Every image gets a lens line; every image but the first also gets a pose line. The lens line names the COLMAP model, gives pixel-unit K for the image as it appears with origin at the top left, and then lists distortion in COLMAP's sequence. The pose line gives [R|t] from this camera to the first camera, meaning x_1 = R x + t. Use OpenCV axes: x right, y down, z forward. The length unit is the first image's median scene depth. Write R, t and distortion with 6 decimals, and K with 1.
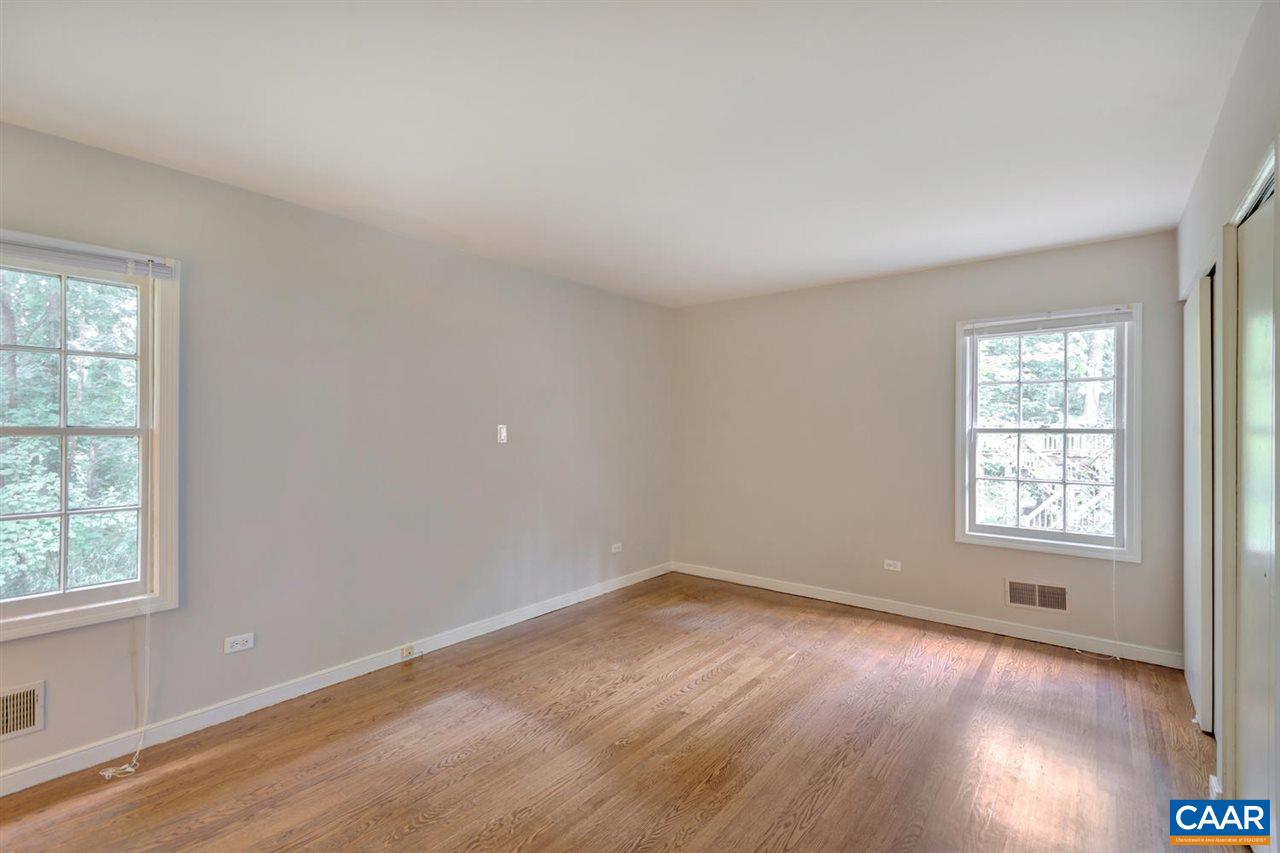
lens RADIAL K [[579.1, 0, 640.0], [0, 579.1, 426.5], [0, 0, 1]] dist [0.000228, -0.000164]
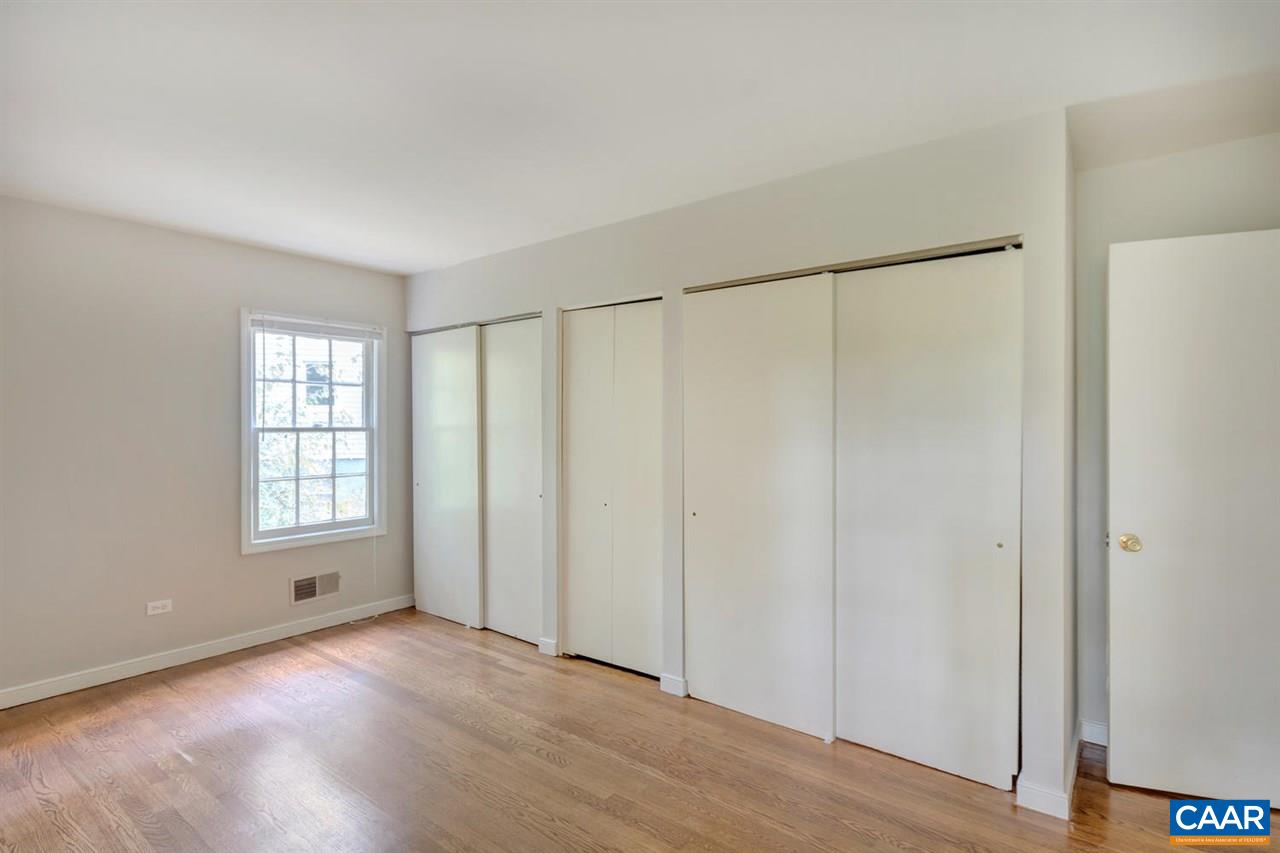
lens RADIAL K [[623.4, 0, 640.0], [0, 623.4, 426.5], [0, 0, 1]] dist [-0.000970, -0.000288]
pose [[-0.015234, -0.002119, 0.999882, -0.454486], [0.001202, 0.999997, 0.002138, -0.000100], [-0.999883, 0.001235, -0.015232, 0.431558]]
